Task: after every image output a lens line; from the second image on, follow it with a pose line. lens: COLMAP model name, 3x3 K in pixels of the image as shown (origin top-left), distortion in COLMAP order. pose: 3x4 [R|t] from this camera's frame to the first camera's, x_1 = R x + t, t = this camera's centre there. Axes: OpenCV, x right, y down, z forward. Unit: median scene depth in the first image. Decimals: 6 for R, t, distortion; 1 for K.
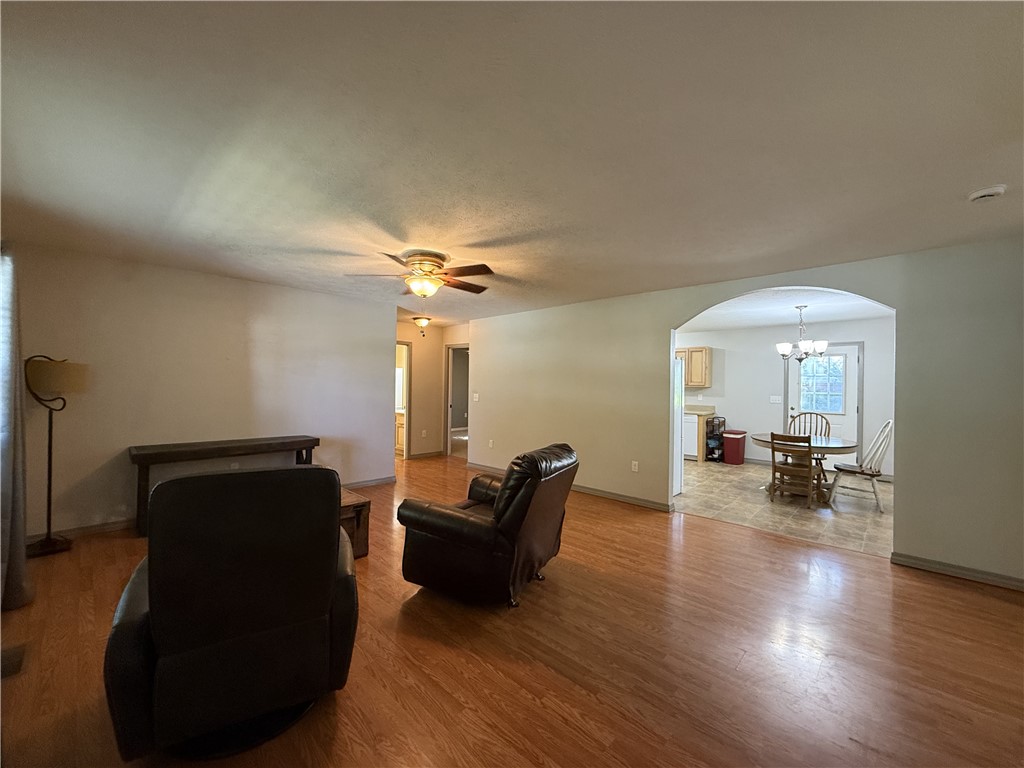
lens RADIAL K [[407.3, 0, 512.4], [0, 407.3, 383.3], [0, 0, 1]] dist [-0.003757, 0.001059]
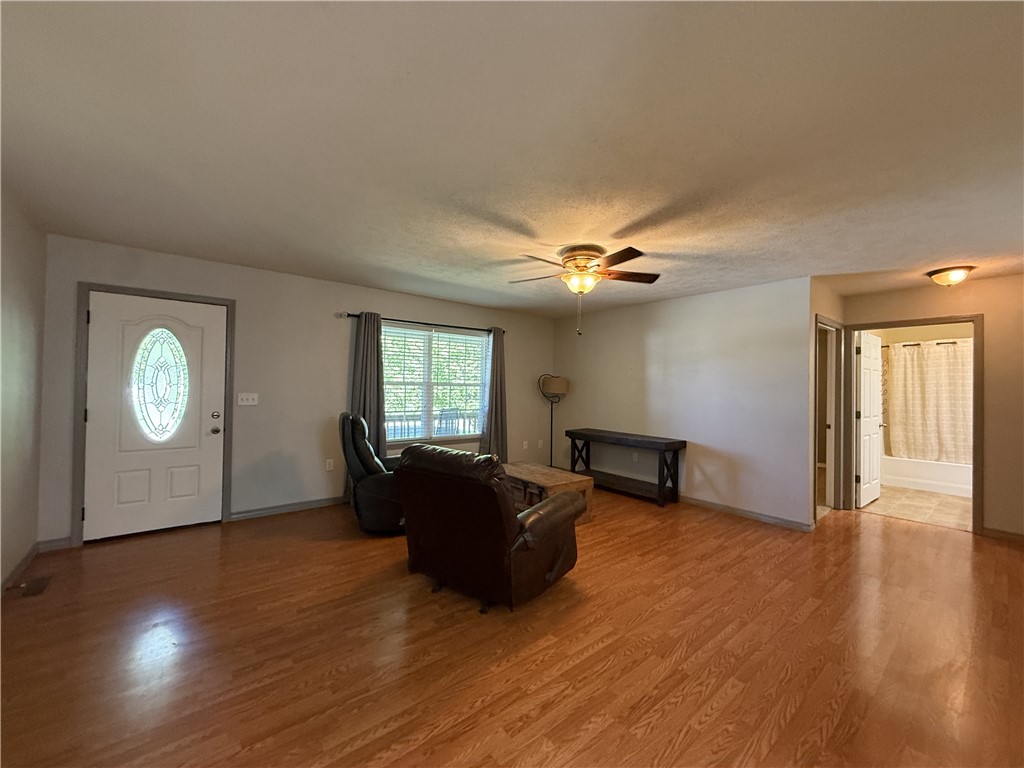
lens RADIAL K [[407.3, 0, 508.4], [0, 407.3, 382.9], [0, 0, 1]] dist [-0.003757, 0.001059]
pose [[-0.127659, -0.028515, -0.991408, 0.795829], [-0.016148, 0.999514, -0.026669, 0.028401], [0.991687, 0.012605, -0.128057, 1.013359]]
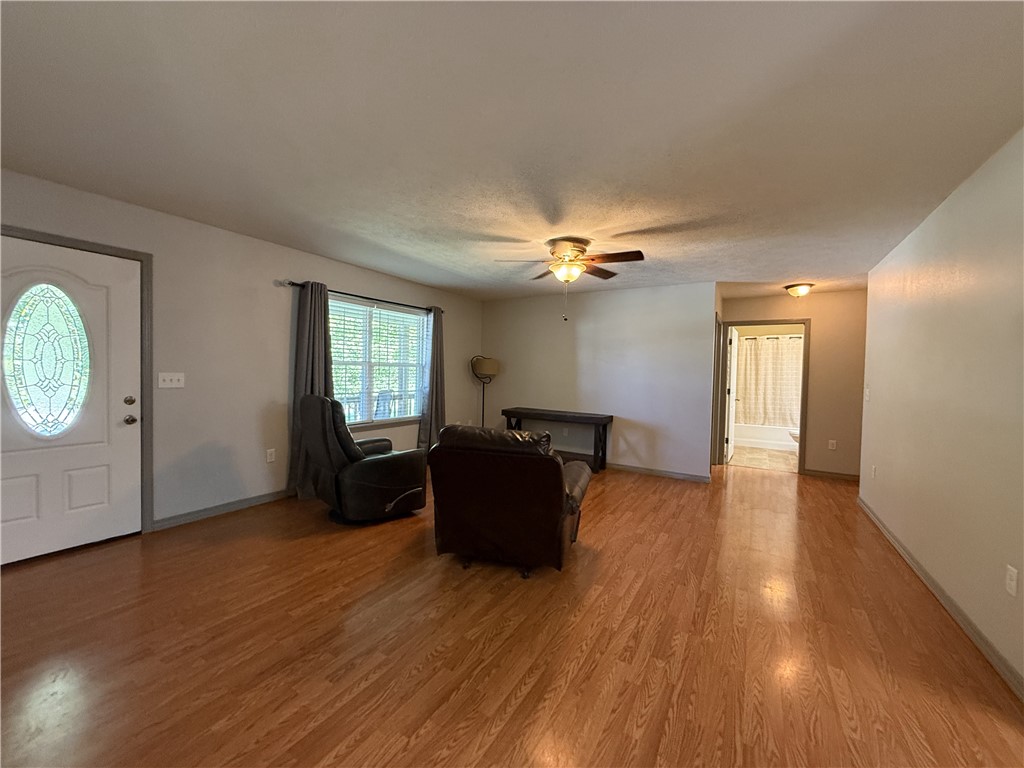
lens RADIAL K [[407.3, 0, 508.1], [0, 407.3, 383.5], [0, 0, 1]] dist [-0.003757, 0.001059]
pose [[0.211715, 0.018010, -0.977166, 0.818885], [-0.017573, 0.999739, 0.014618, 0.036562], [0.977174, 0.014077, 0.211976, 0.674399]]
